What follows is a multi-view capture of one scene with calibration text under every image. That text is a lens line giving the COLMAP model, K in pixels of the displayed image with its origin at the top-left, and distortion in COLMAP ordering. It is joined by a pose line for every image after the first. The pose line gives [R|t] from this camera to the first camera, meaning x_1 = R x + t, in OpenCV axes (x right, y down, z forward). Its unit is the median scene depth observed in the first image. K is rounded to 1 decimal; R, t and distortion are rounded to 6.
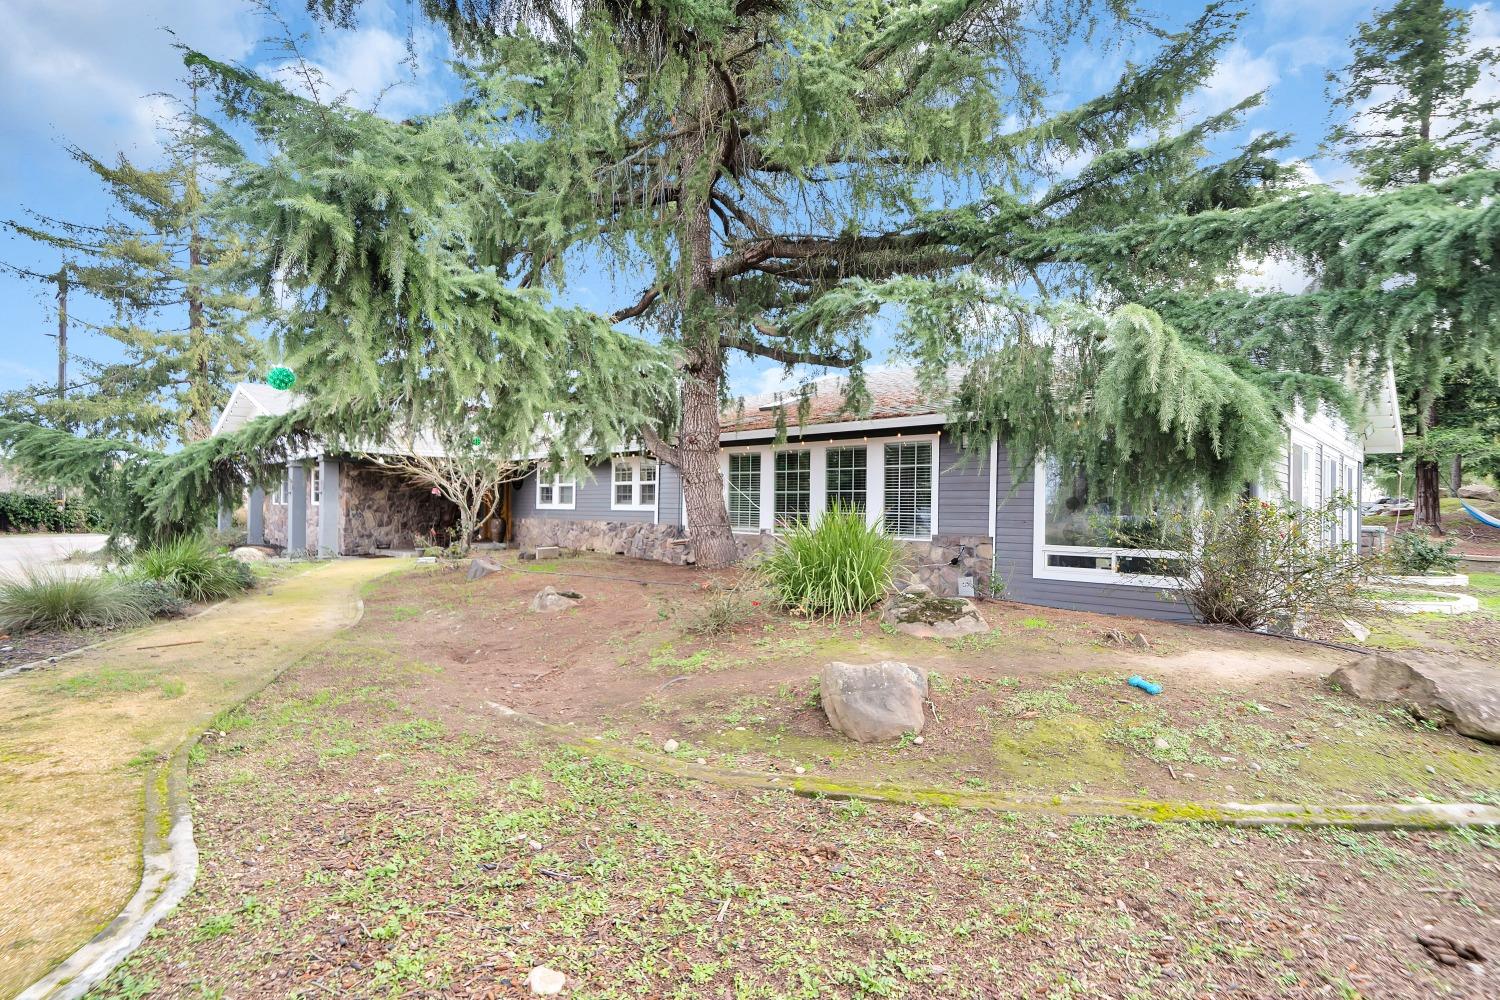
lens RADIAL K [[711.7, 0, 744.0], [0, 711.7, 495.7], [0, 0, 1]] dist [-0.002216, -0.000125]
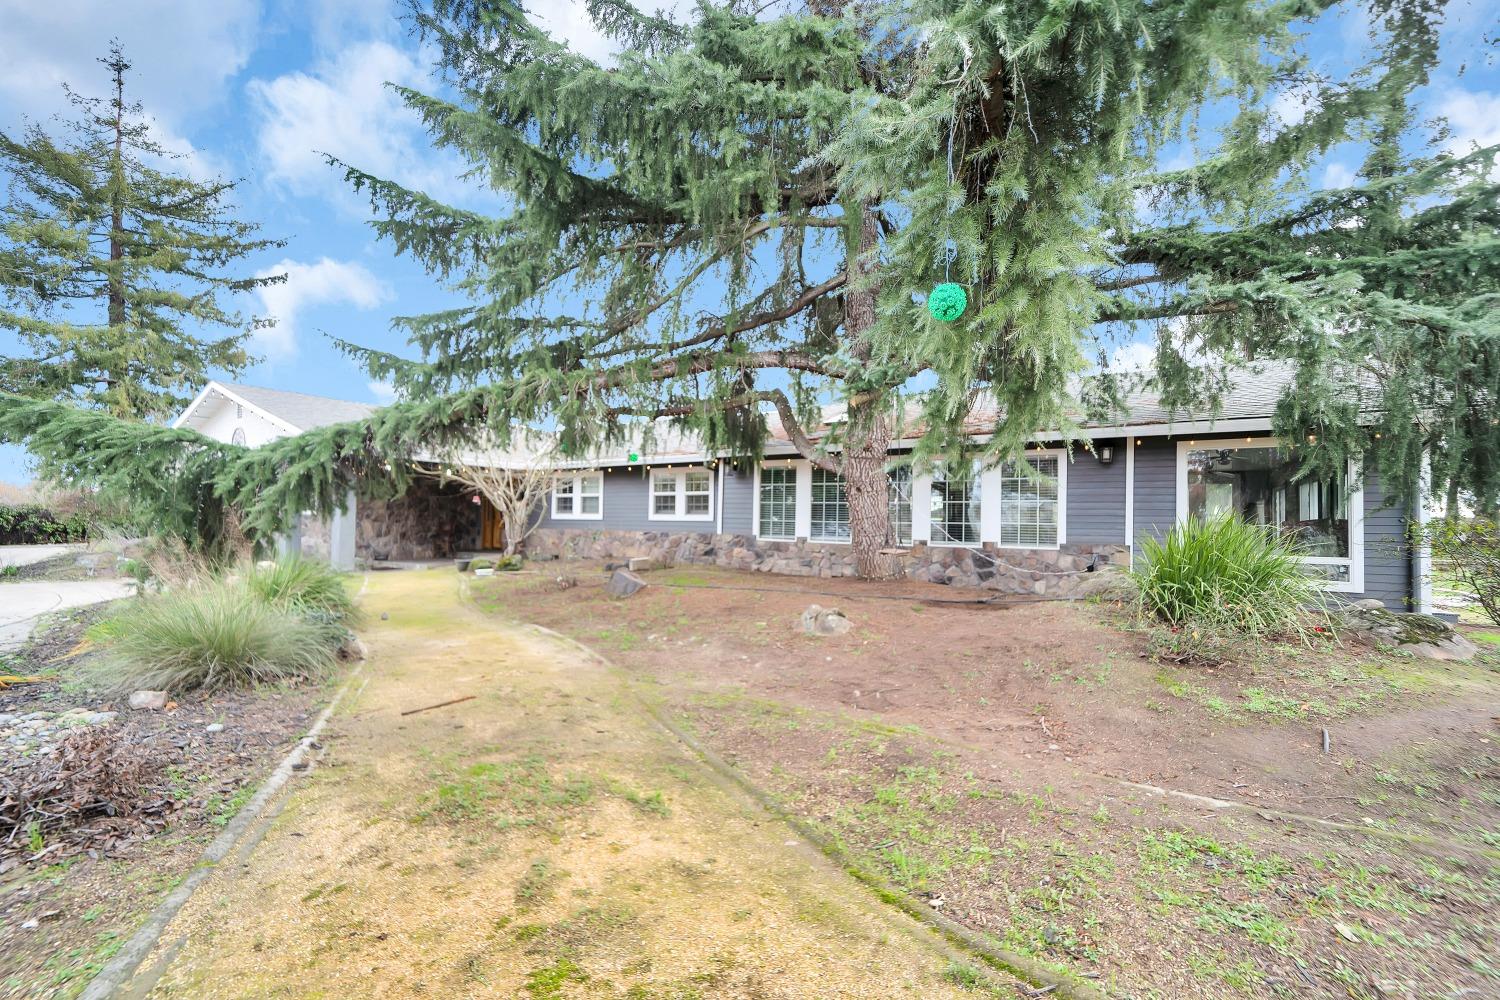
lens RADIAL K [[608.4, 0, 757.7], [0, 608.4, 504.6], [0, 0, 1]] dist [-0.004087, -0.000279]
pose [[0.980611, 0.007199, 0.195832, -0.205468], [-0.005817, 0.999954, -0.007634, 0.003920], [-0.195878, 0.006347, 0.980608, 0.117399]]
